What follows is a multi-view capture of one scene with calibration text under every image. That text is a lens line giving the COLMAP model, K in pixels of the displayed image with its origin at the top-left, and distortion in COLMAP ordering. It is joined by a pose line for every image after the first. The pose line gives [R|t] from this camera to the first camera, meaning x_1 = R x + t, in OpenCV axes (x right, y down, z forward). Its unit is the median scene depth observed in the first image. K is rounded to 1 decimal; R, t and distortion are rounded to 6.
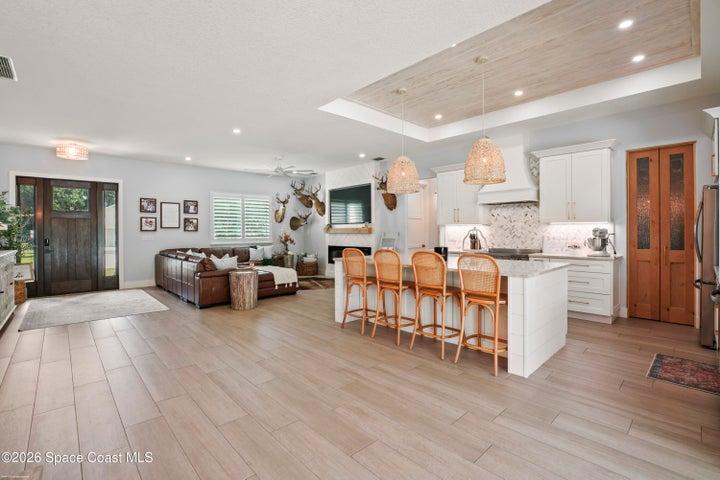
lens RADIAL K [[327.9, 0, 356.3], [0, 327.9, 234.1], [0, 0, 1]] dist [-0.023946, 0.000201]
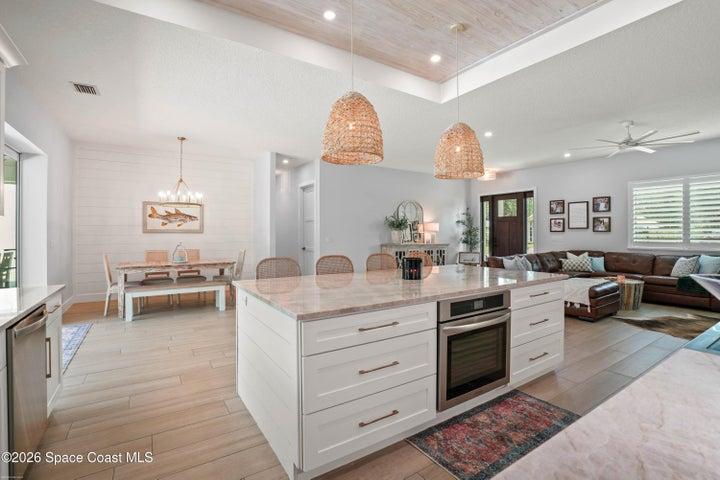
lens RADIAL K [[327.9, 0, 356.1], [0, 327.9, 237.3], [0, 0, 1]] dist [-0.023946, 0.000201]
pose [[-0.172537, 0.019161, -0.984817, 0.496390], [-0.005759, 0.999774, 0.020461, -0.008819], [0.984986, 0.009202, -0.172388, 0.536144]]
